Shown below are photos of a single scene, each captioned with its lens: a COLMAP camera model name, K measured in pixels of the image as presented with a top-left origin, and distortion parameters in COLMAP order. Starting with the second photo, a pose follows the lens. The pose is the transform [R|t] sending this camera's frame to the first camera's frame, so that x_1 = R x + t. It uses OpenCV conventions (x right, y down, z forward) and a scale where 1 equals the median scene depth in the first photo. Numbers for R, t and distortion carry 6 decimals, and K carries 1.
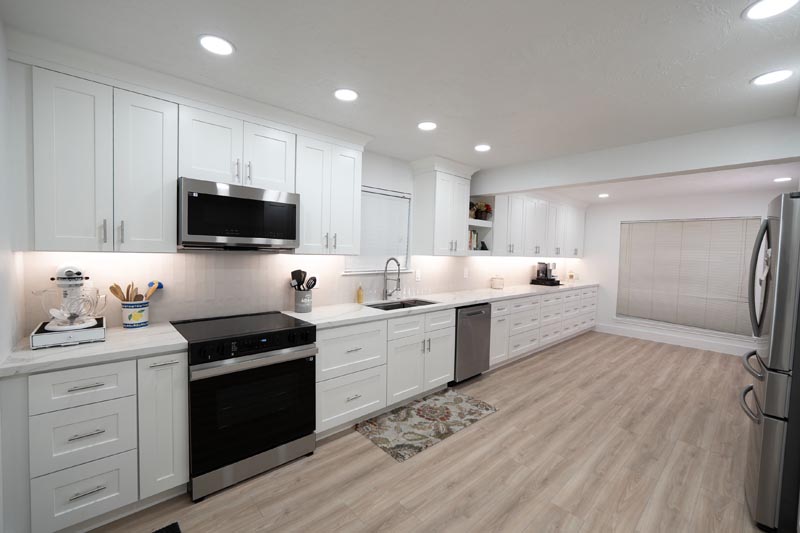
lens RADIAL K [[337.3, 0, 398.2], [0, 337.3, 266.6], [0, 0, 1]] dist [-0.024054, 0.007444]
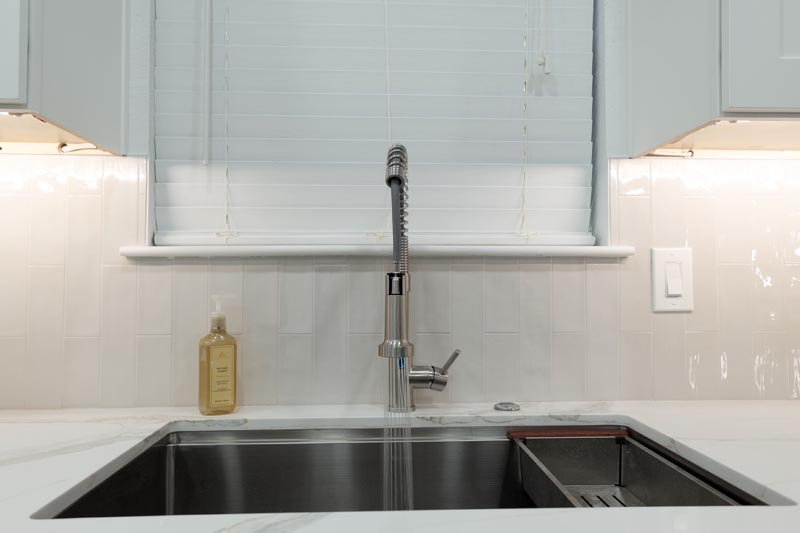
lens RADIAL K [[593.8, 0, 401.3], [0, 593.8, 265.8], [0, 0, 1]] dist [0.010716, 0.017178]
pose [[0.768776, -0.041274, -0.638185, 0.164767], [-0.012487, 0.996756, -0.079506, 0.051808], [0.639397, 0.069091, 0.765767, 0.787695]]
